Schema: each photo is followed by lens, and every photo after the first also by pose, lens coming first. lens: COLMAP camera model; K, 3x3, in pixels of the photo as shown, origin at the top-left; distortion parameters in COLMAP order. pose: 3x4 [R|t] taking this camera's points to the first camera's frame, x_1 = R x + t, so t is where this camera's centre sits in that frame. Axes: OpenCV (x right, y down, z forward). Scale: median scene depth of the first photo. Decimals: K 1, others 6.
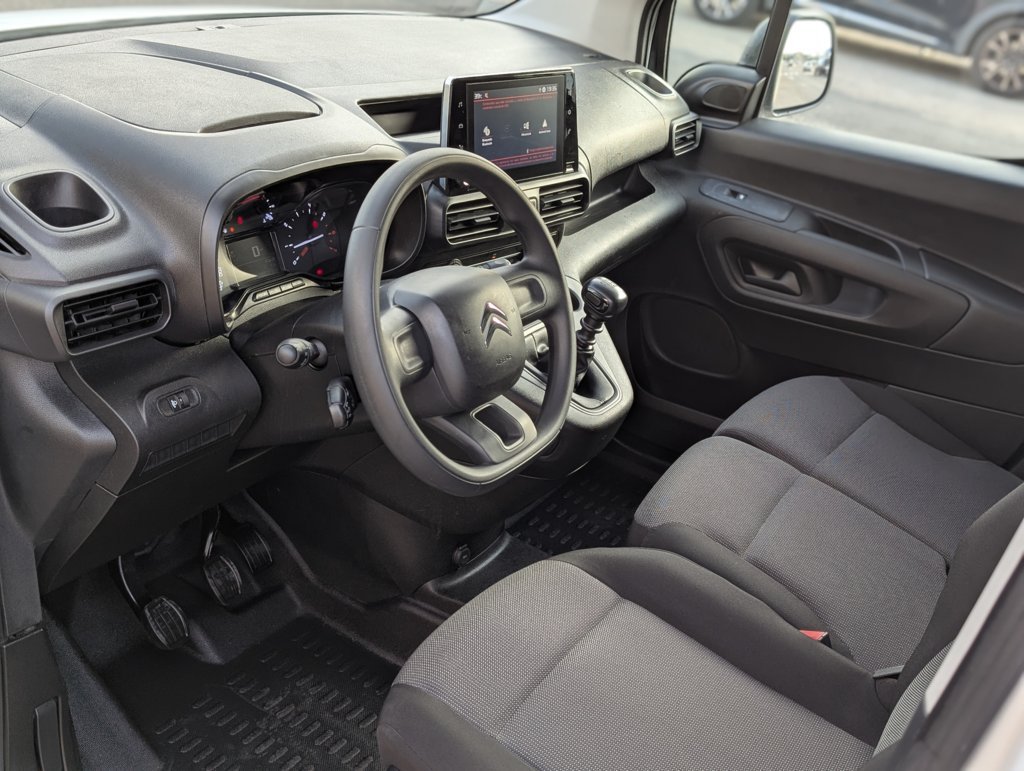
lens RADIAL K [[1101.0, 0, 507.7], [0, 1101.0, 379.5], [0, 0, 1]] dist [0.018254, 0.000000]
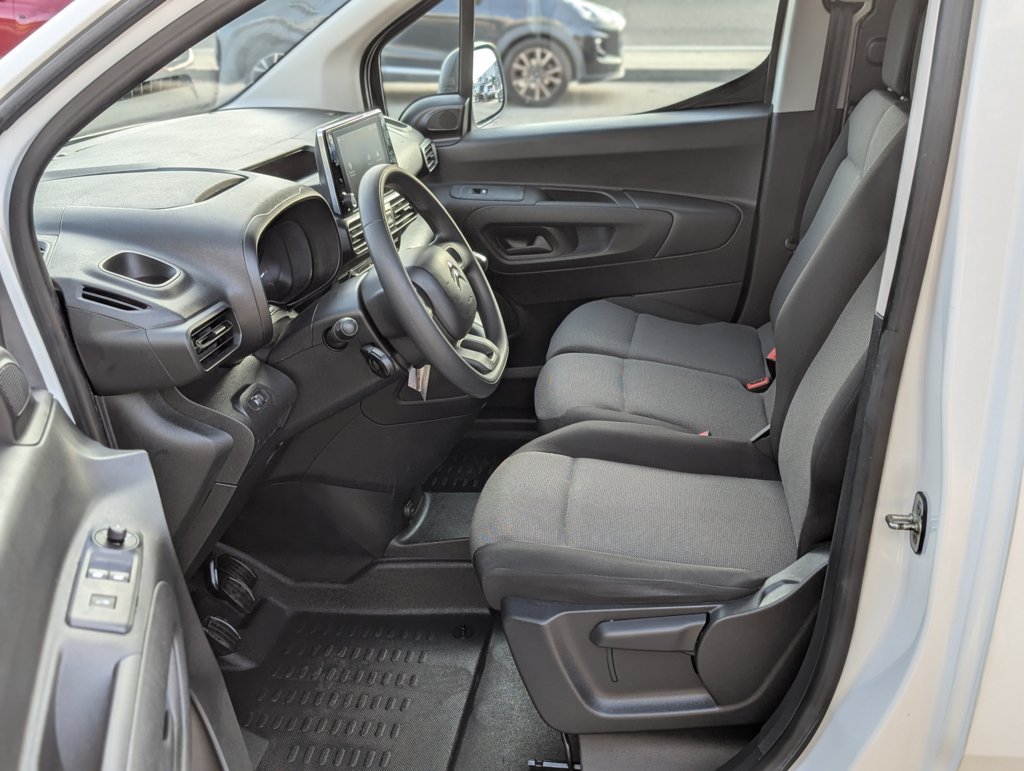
lens RADIAL K [[1101.0, 0, 517.6], [0, 1101.0, 388.0], [0, 0, 1]] dist [0.018254, 0.000000]
pose [[0.884733, -0.320244, 0.338660, -0.261041], [0.340744, 0.940155, -0.001149, 0.062726], [-0.318025, 0.116413, 0.940908, -0.179242]]
